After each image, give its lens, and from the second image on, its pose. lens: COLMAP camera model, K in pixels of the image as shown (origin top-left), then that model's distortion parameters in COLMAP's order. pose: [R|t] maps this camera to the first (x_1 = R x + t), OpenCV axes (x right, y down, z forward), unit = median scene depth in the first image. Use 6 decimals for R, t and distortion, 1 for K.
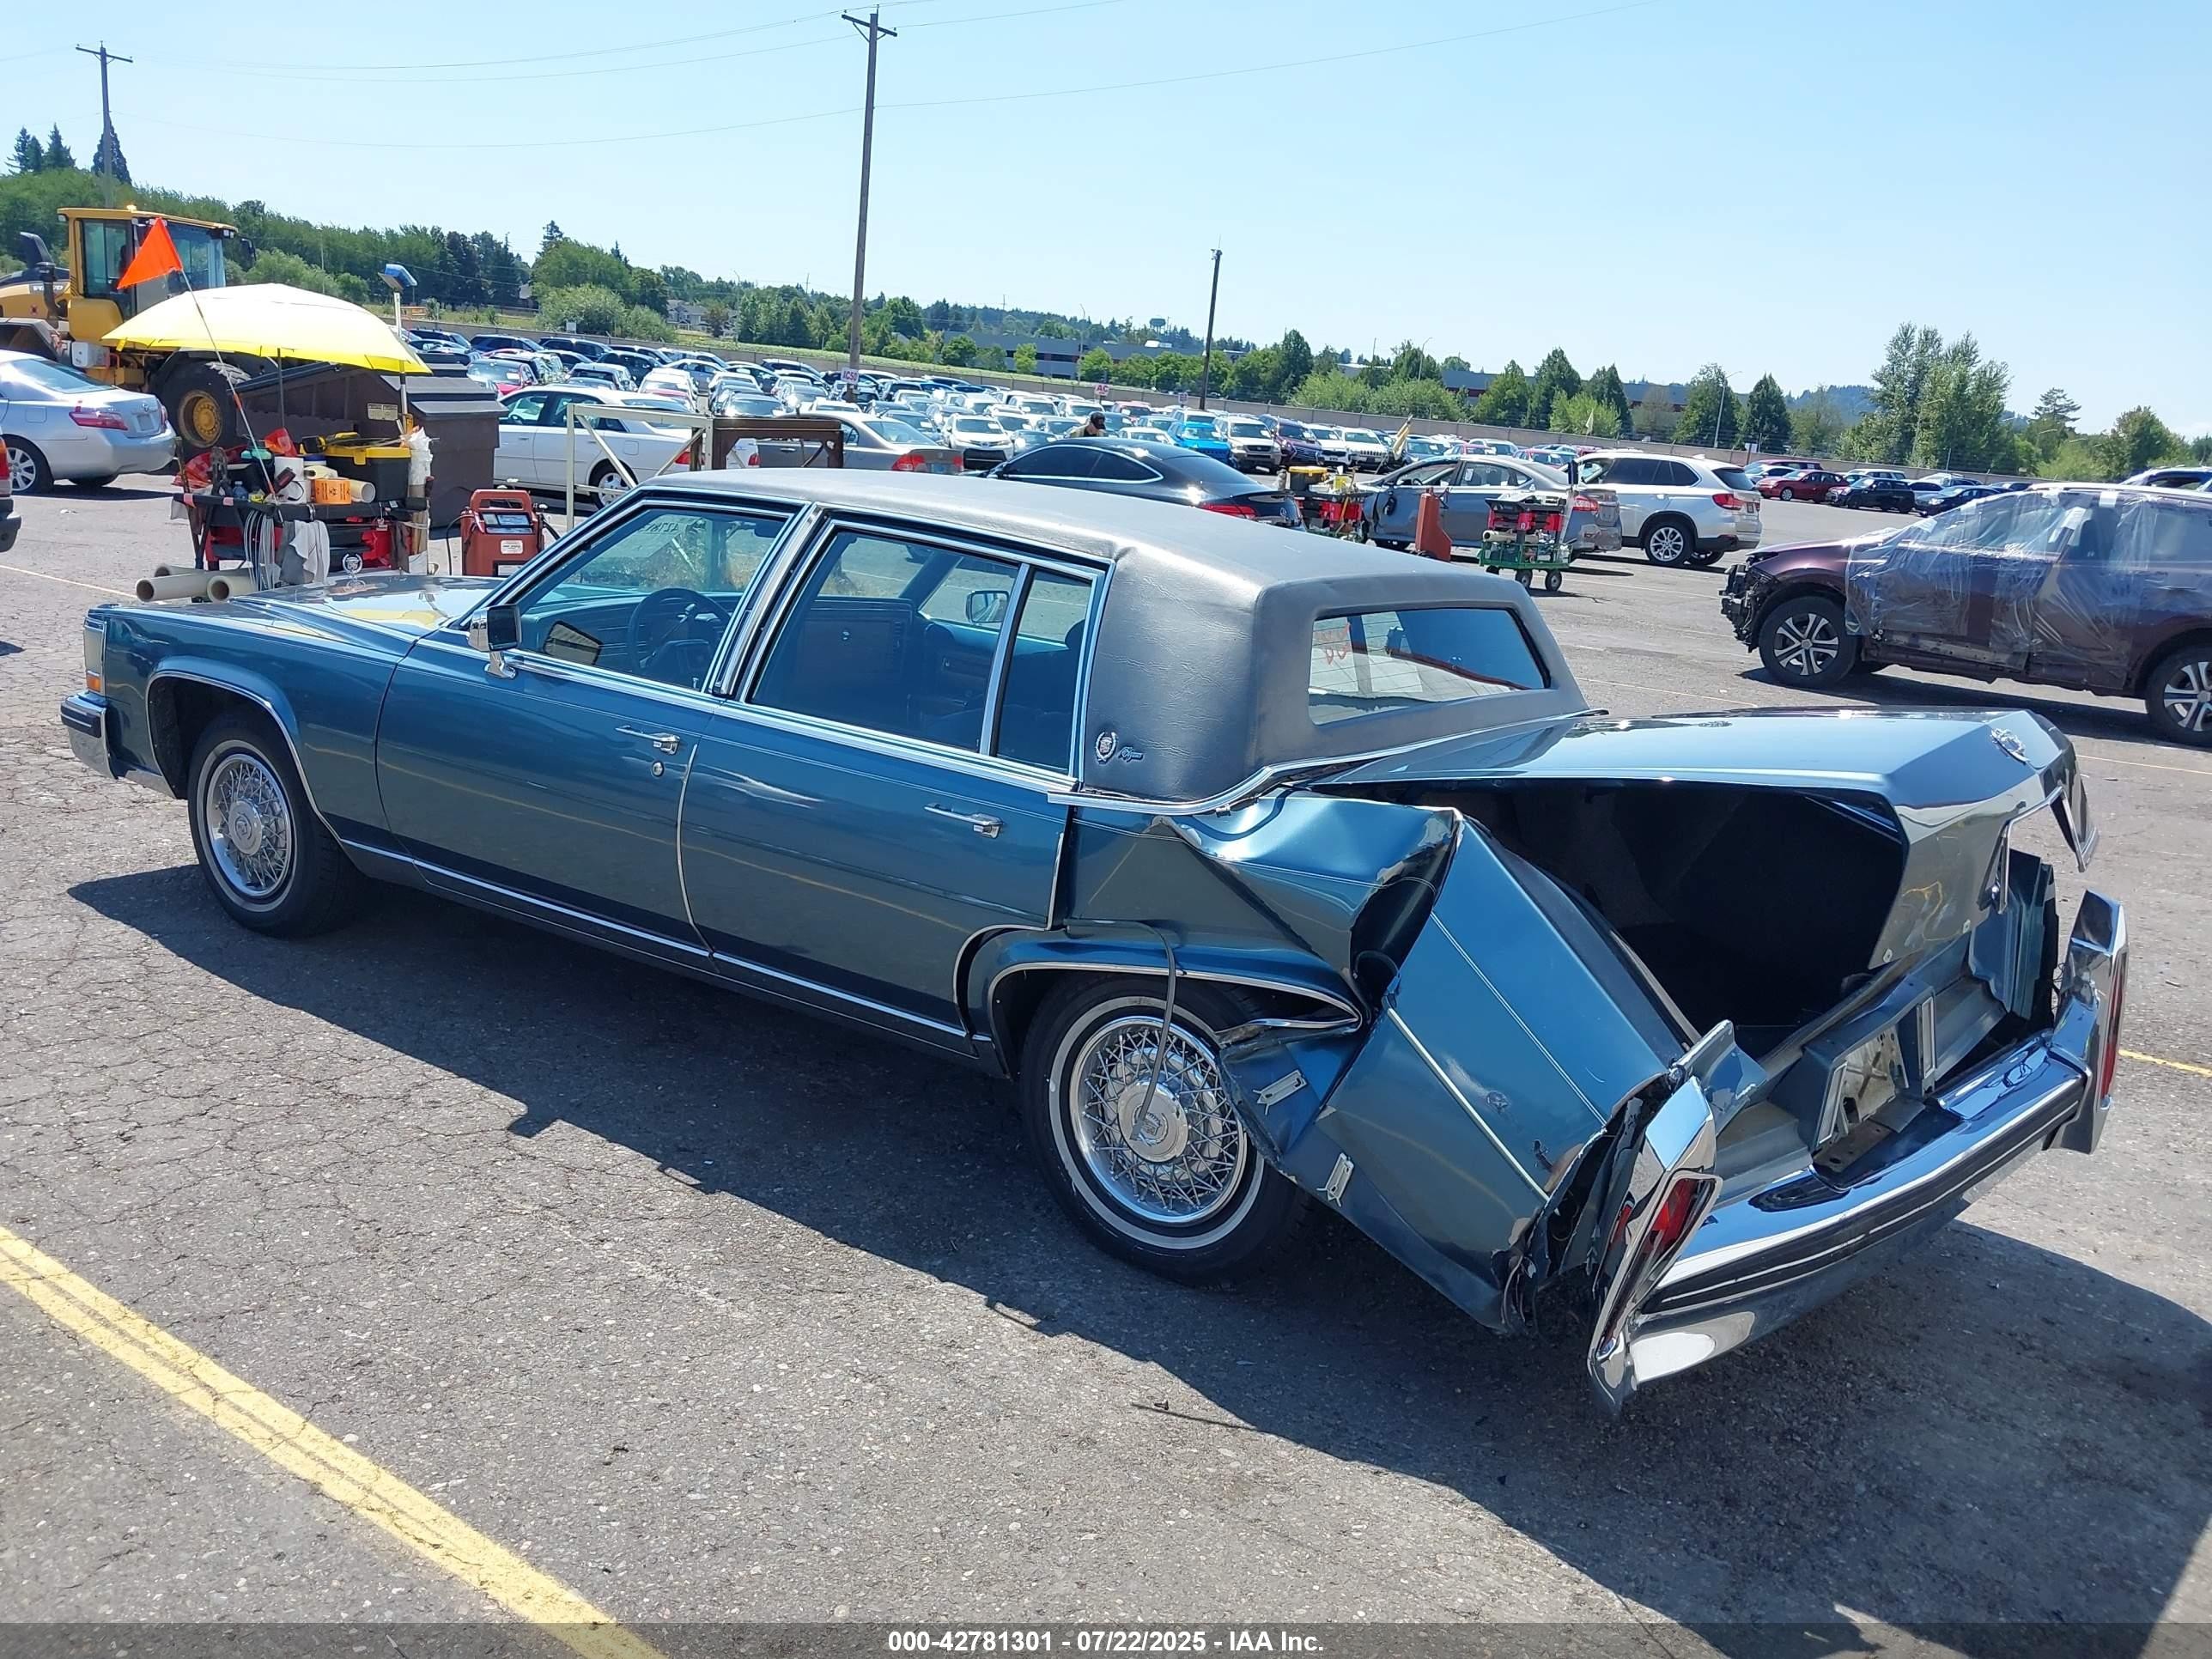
lens RADIAL K [[1758.3, 0, 1091.5], [0, 1758.3, 824.4], [0, 0, 1]] dist [0.008327, -0.021427]
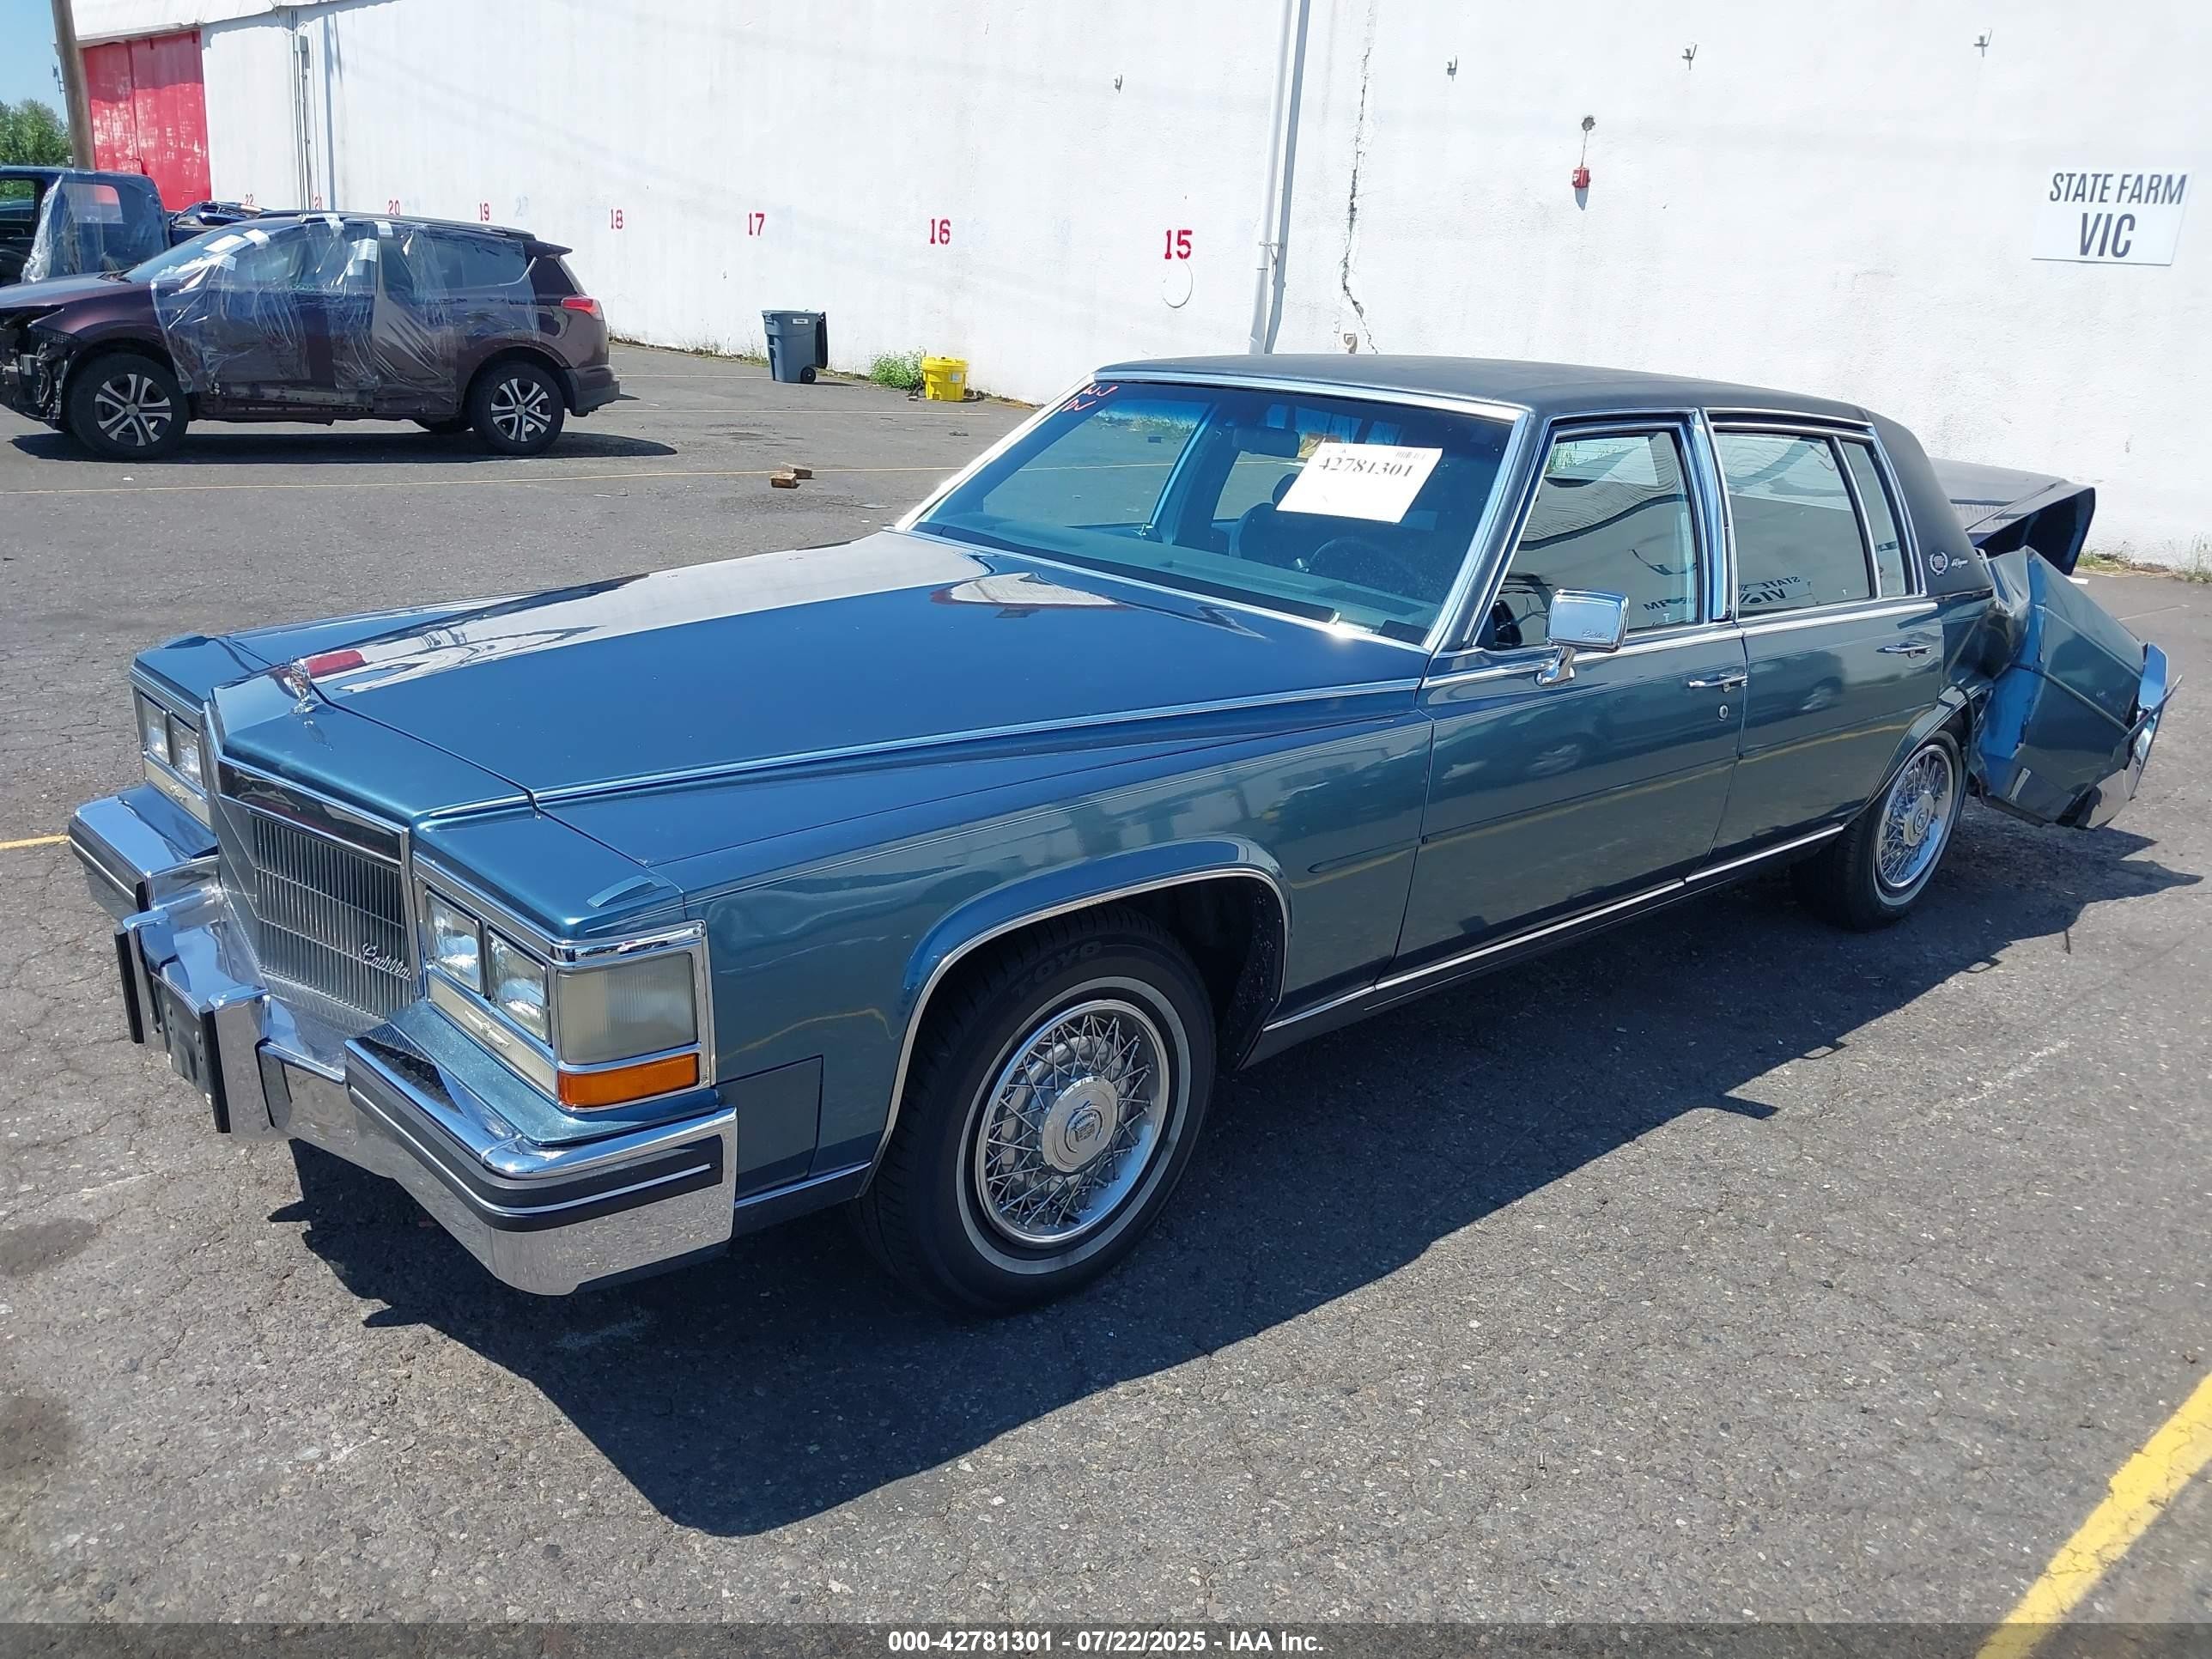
lens RADIAL K [[1758.3, 0, 1111.2], [0, 1758.3, 866.5], [0, 0, 1]] dist [0.008327, -0.021427]
pose [[0.216868, -0.365550, 0.905175, -0.385397], [0.174813, 0.926796, 0.332399, -0.104059], [-0.960421, 0.086150, 0.264896, 0.343012]]
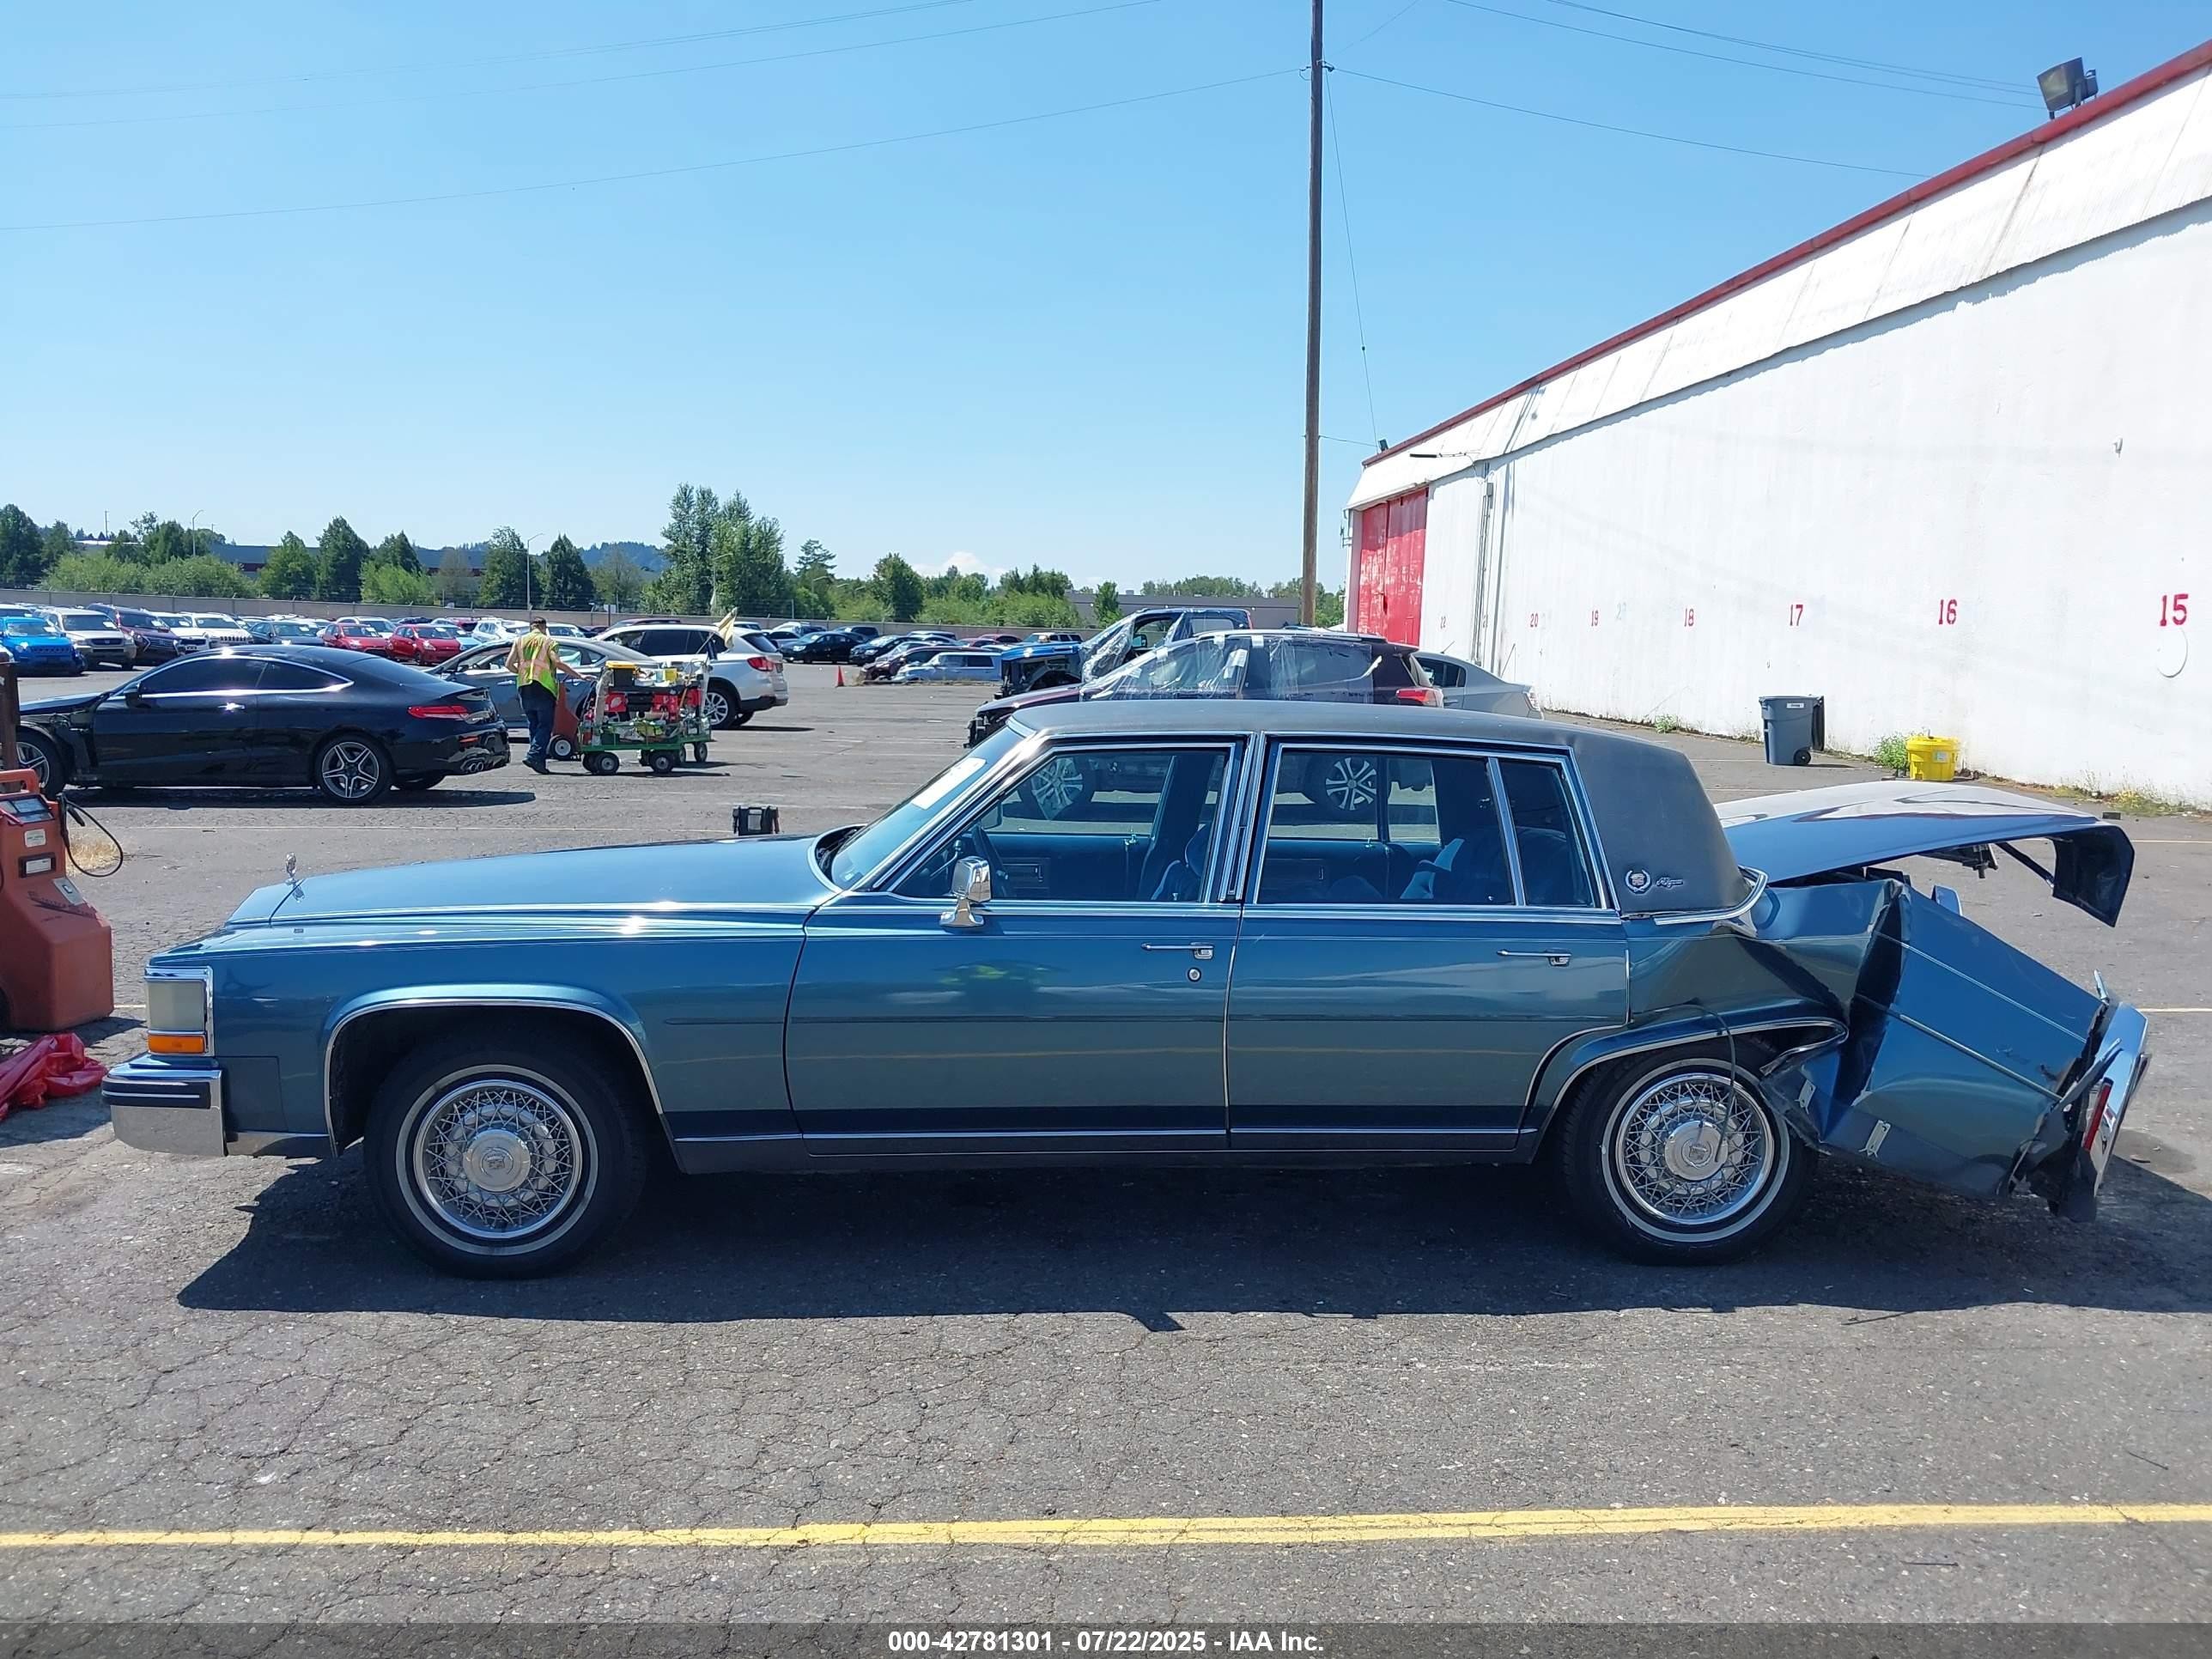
lens RADIAL K [[1824.2, 0, 1111.2], [0, 1824.2, 834.9], [0, 0, 1]] dist [0.016938, -0.042870]
pose [[0.789607, -0.132445, 0.599148, -0.311554], [0.184881, 0.982404, -0.026486, -0.031745], [-0.585098, 0.131684, 0.800200, 0.027085]]
